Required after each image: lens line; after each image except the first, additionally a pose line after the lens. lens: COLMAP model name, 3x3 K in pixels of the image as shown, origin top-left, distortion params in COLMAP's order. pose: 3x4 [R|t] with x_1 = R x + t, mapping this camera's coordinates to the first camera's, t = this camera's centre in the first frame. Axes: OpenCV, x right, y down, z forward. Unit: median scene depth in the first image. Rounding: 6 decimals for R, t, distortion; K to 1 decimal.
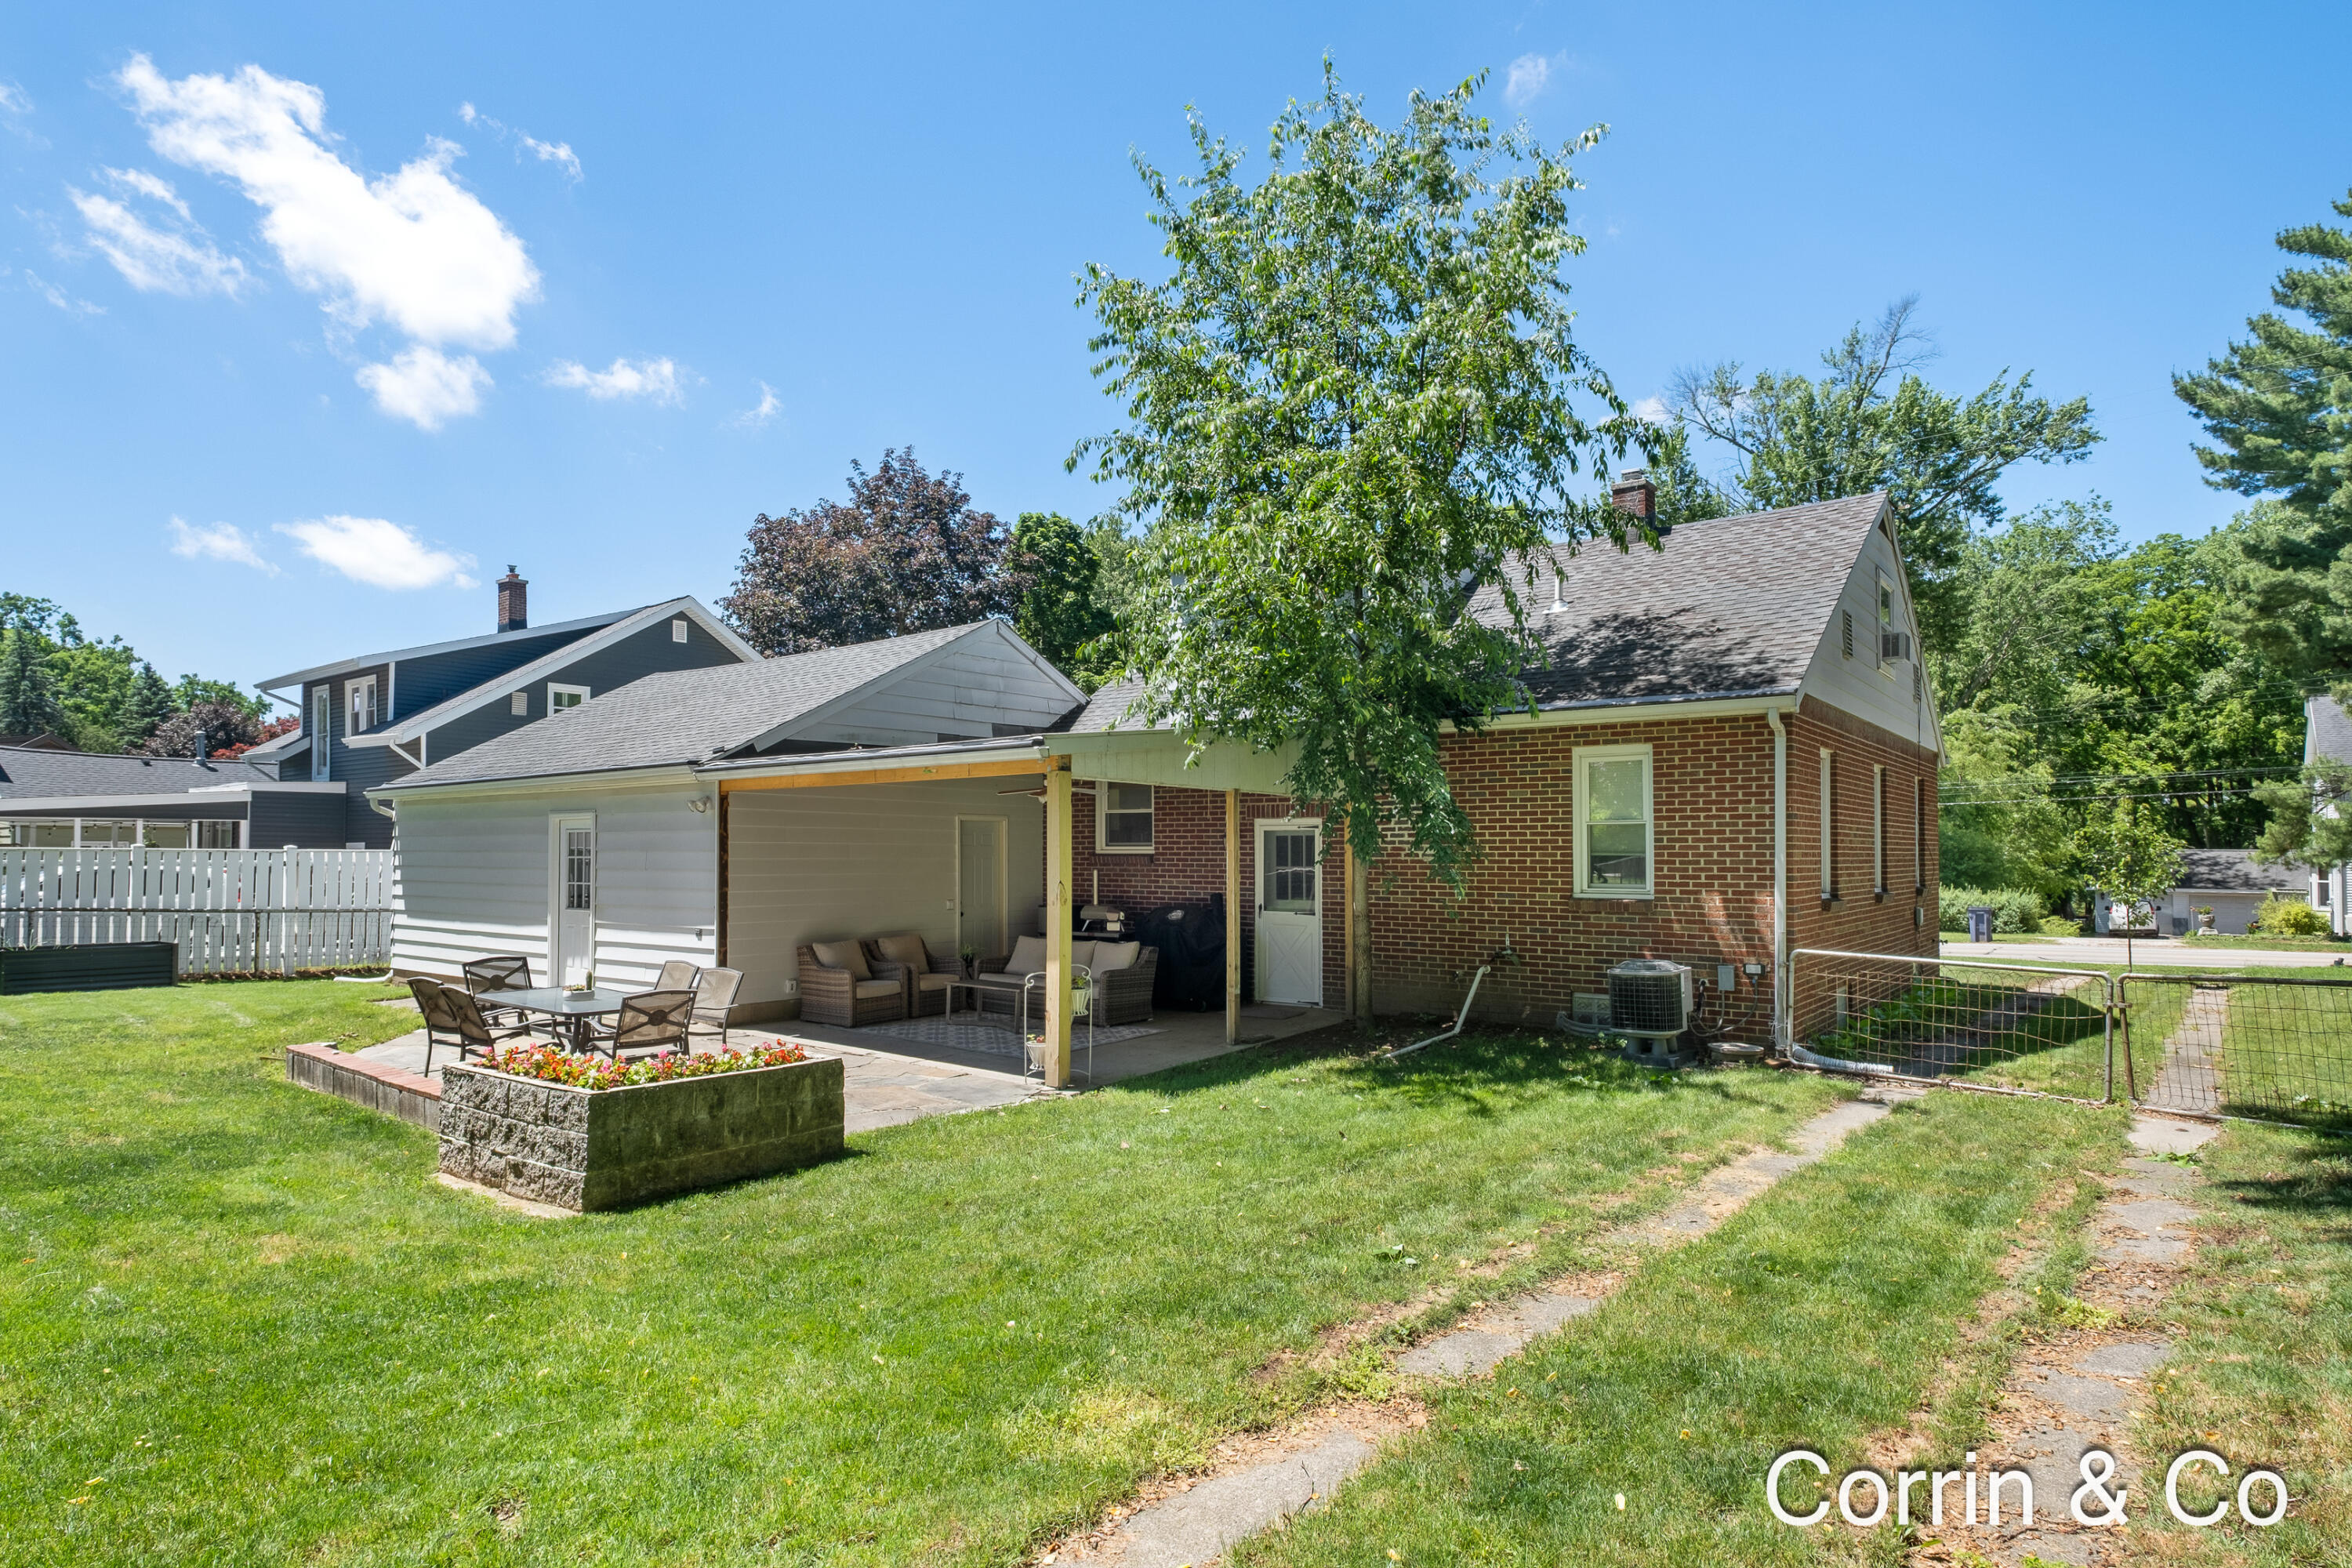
lens RADIAL K [[1258.4, 0, 1175.9], [0, 1258.4, 846.2], [0, 0, 1]] dist [0.002972, 0.000207]
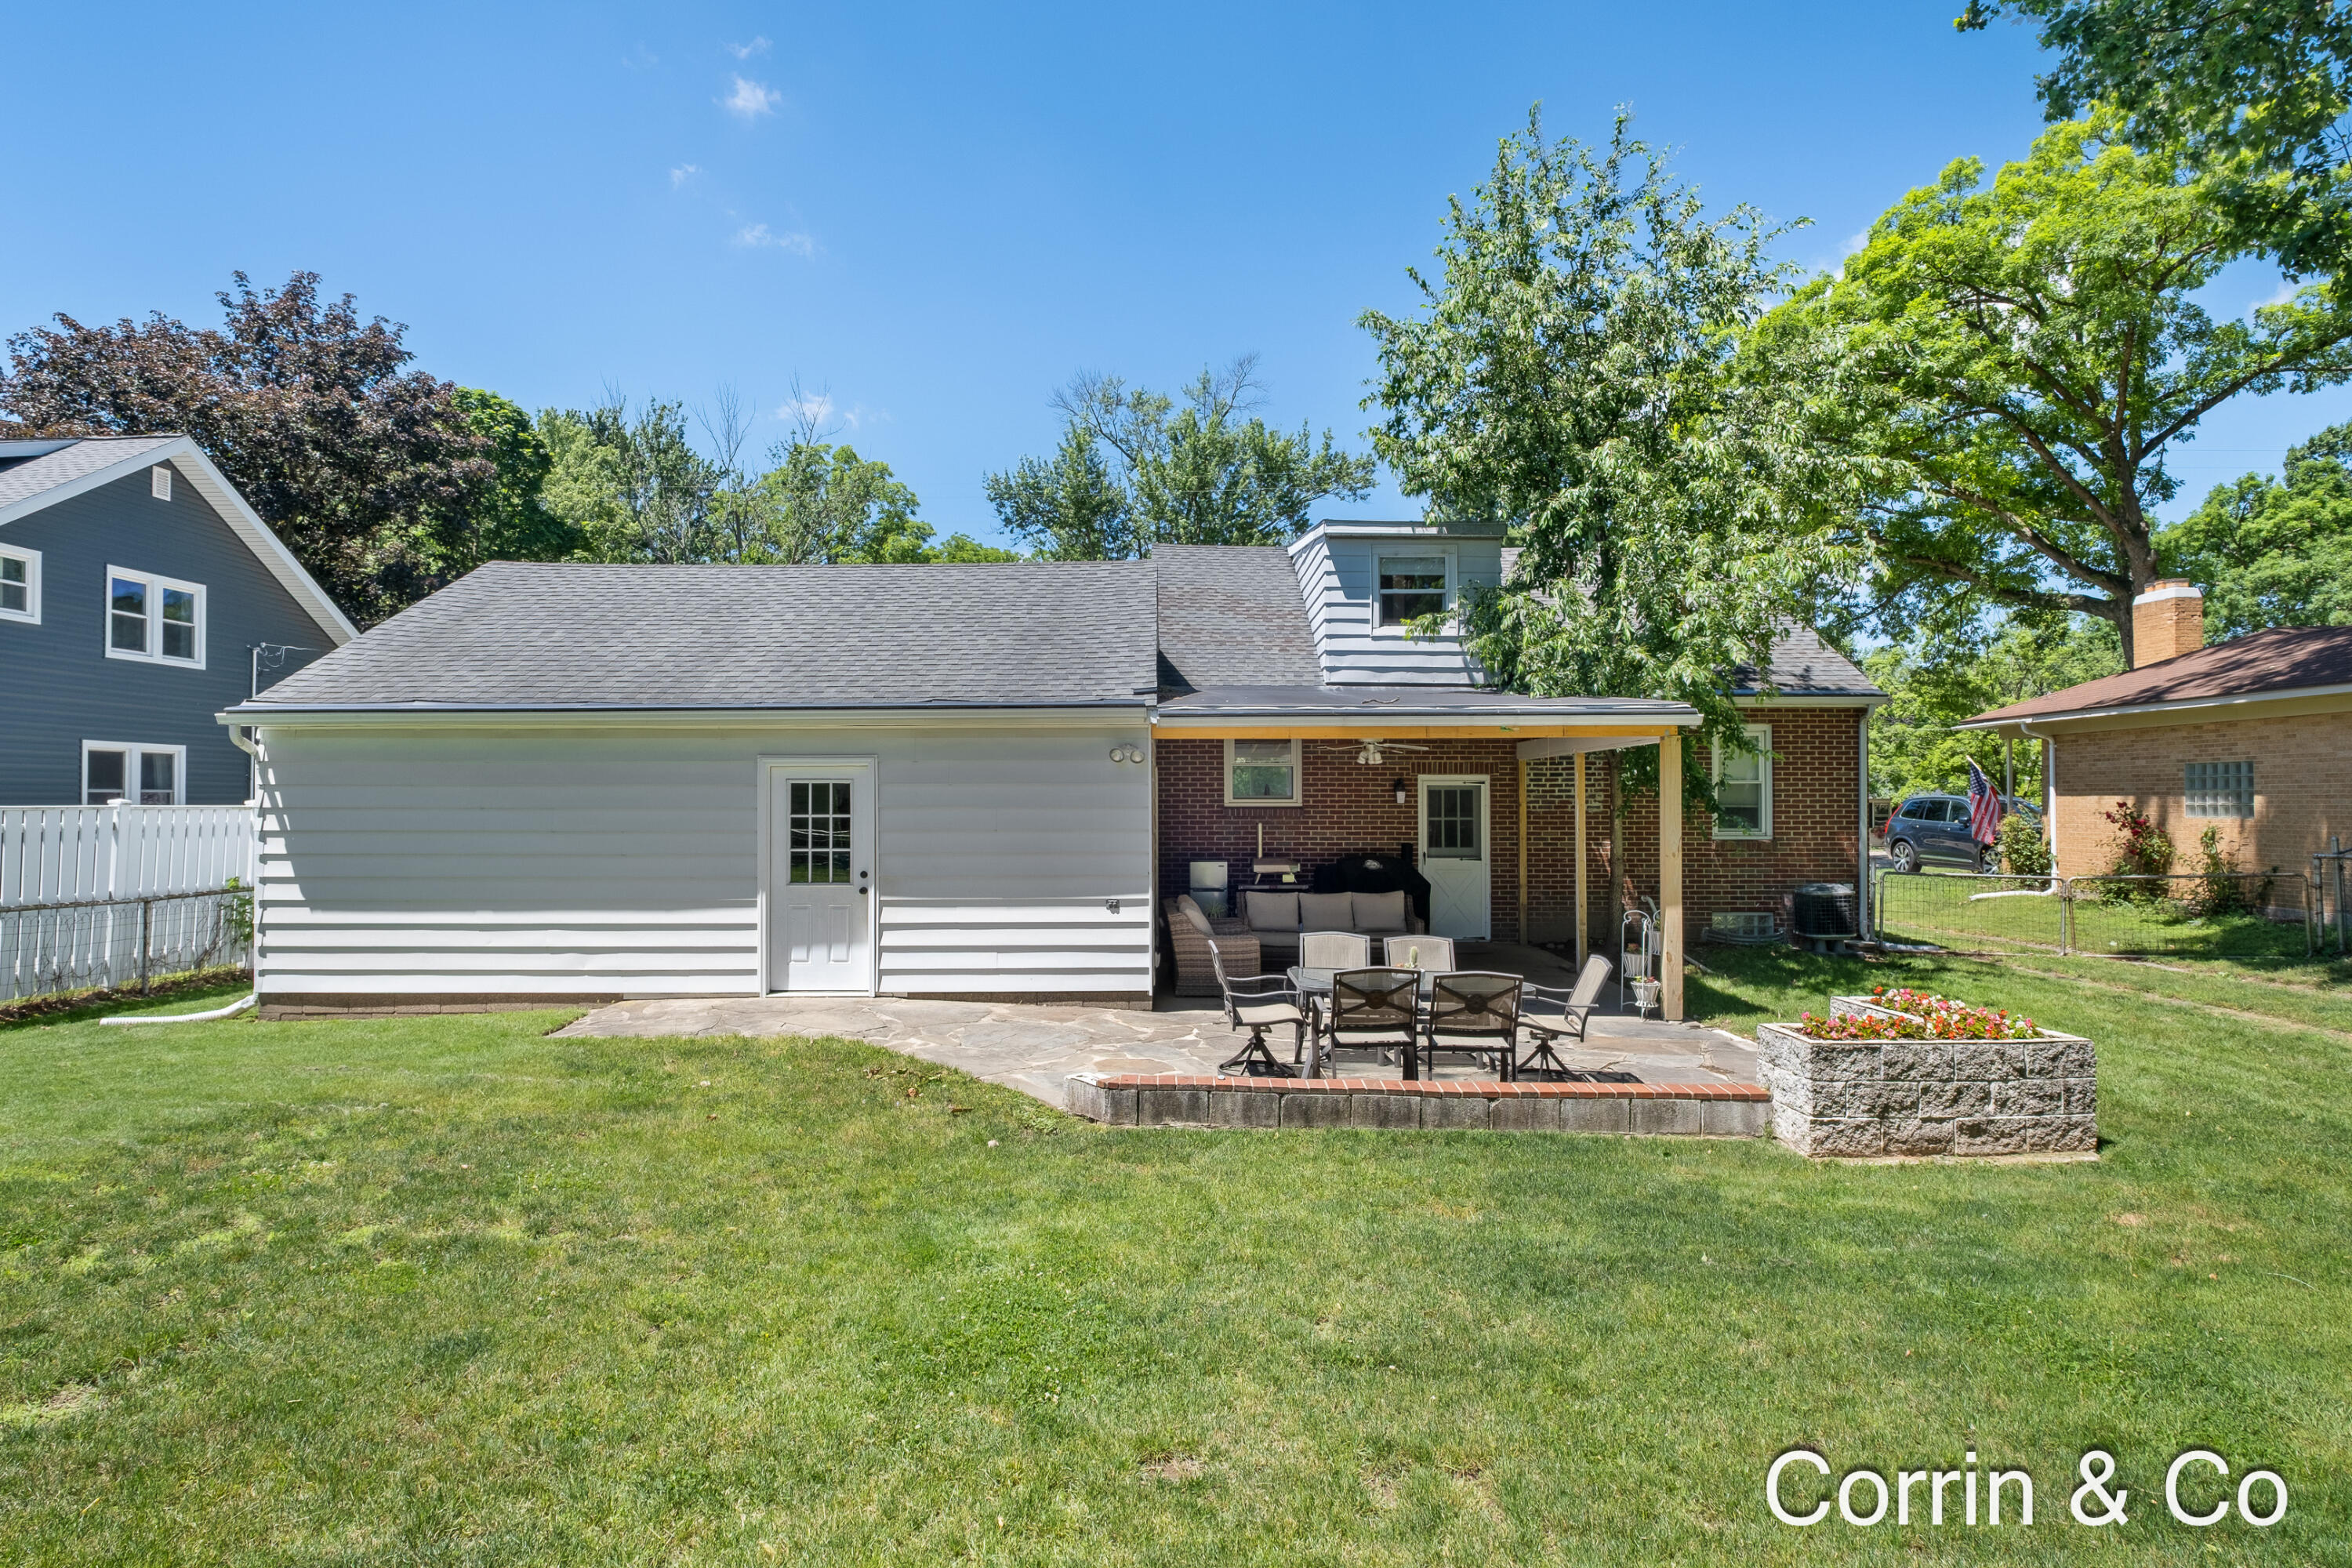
lens RADIAL K [[1224.8, 0, 1176.0], [0, 1224.8, 784.0], [0, 0, 1]] dist [-0.002179, -0.000414]
pose [[0.796339, 0.004803, 0.604831, -0.730594], [-0.002256, 0.999985, -0.004971, -0.007404], [-0.604846, 0.002594, 0.796338, 0.268370]]
